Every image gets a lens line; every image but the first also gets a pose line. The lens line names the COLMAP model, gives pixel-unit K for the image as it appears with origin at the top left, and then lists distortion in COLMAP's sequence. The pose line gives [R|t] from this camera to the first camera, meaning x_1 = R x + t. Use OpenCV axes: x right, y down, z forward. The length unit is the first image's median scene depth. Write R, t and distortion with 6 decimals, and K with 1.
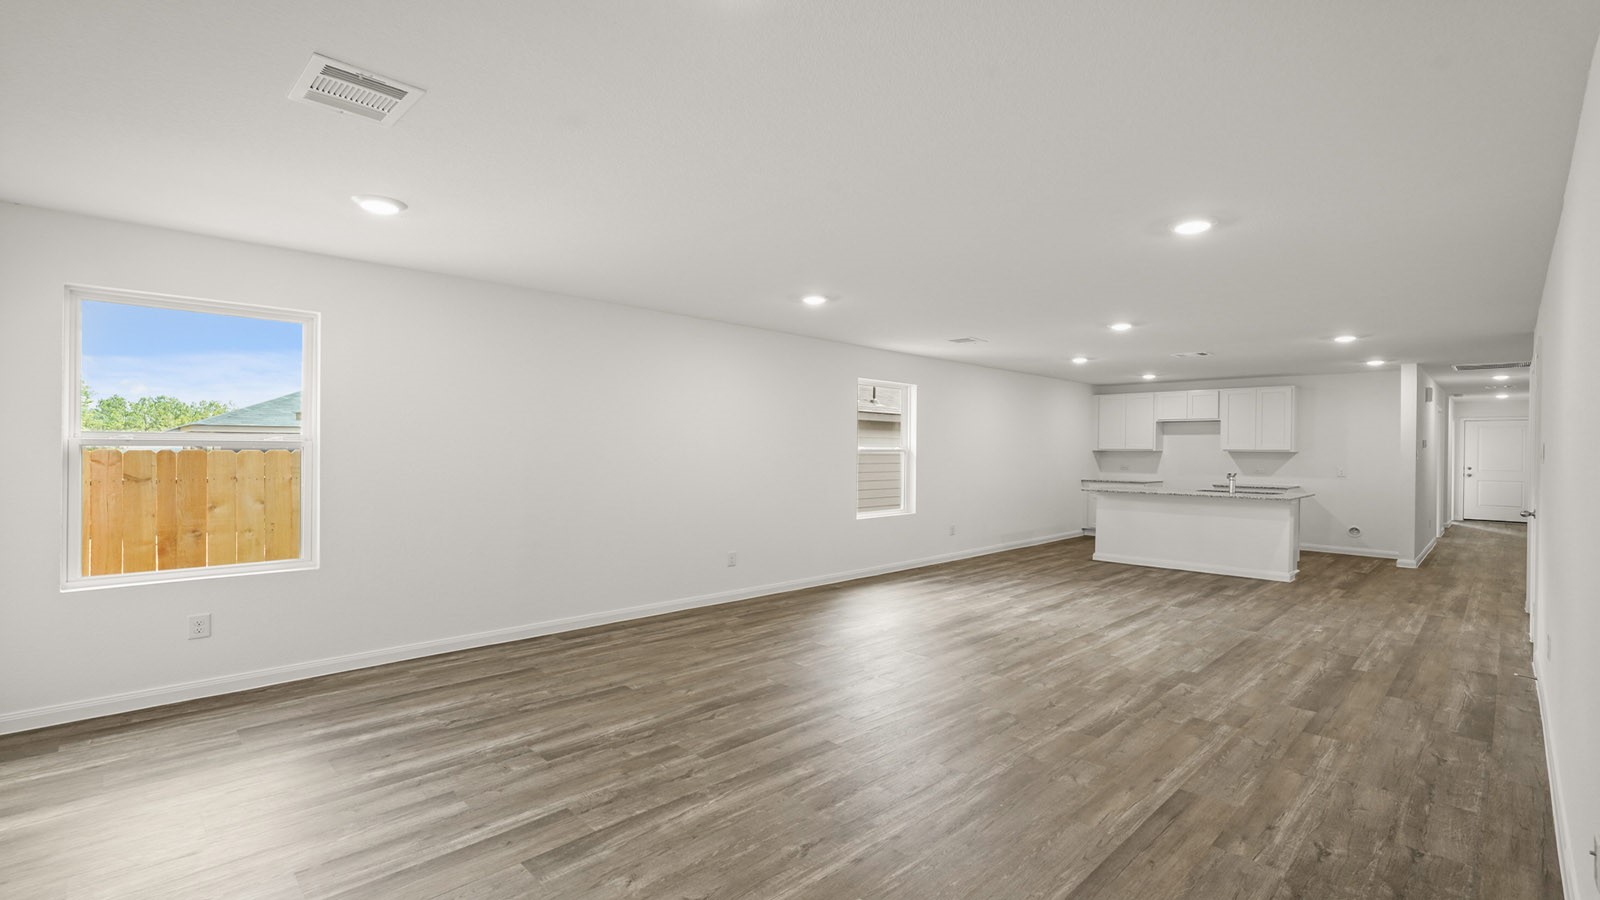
lens RADIAL K [[711.0, 0, 795.3], [0, 711.0, 446.8], [0, 0, 1]] dist [-0.007323, 0.003298]
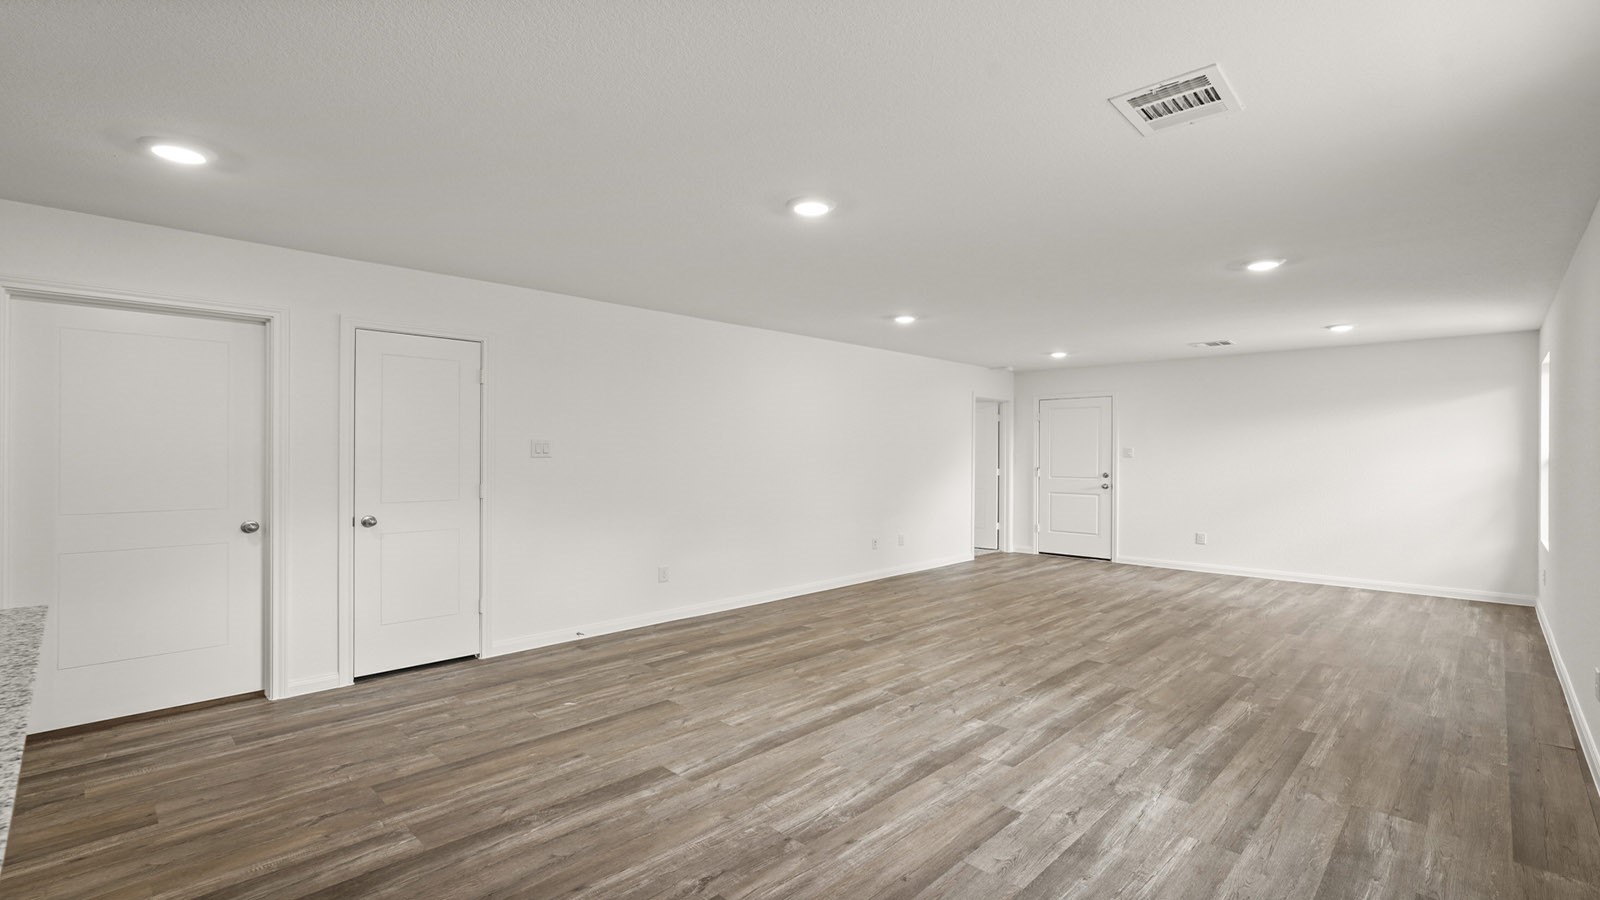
lens RADIAL K [[711.0, 0, 800.3], [0, 711.0, 448.7], [0, 0, 1]] dist [-0.007323, 0.003298]
pose [[-0.999603, -0.013361, -0.024809, 0.340243], [-0.013080, 0.999849, -0.011447, 0.009217], [0.024958, -0.011118, -0.999627, 1.086381]]
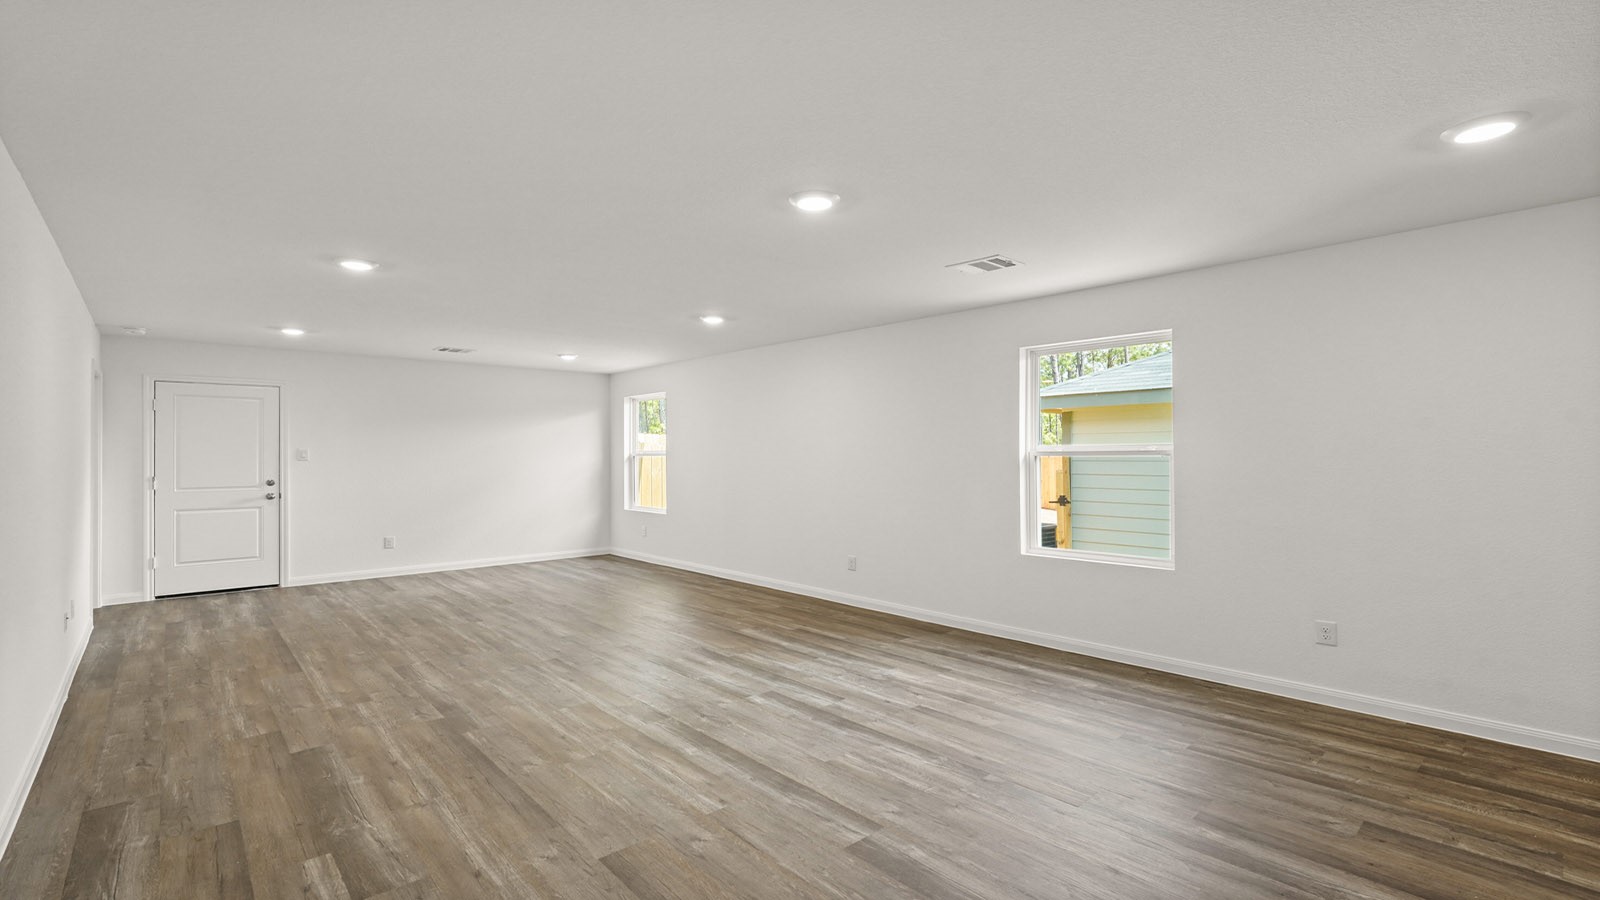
lens RADIAL K [[711.0, 0, 796.6], [0, 711.0, 454.2], [0, 0, 1]] dist [-0.007323, 0.003298]
pose [[-0.050905, -0.012596, -0.998624, 0.684048], [0.007004, 0.999891, -0.012969, 0.011554], [0.998679, -0.007654, -0.050811, 0.724043]]
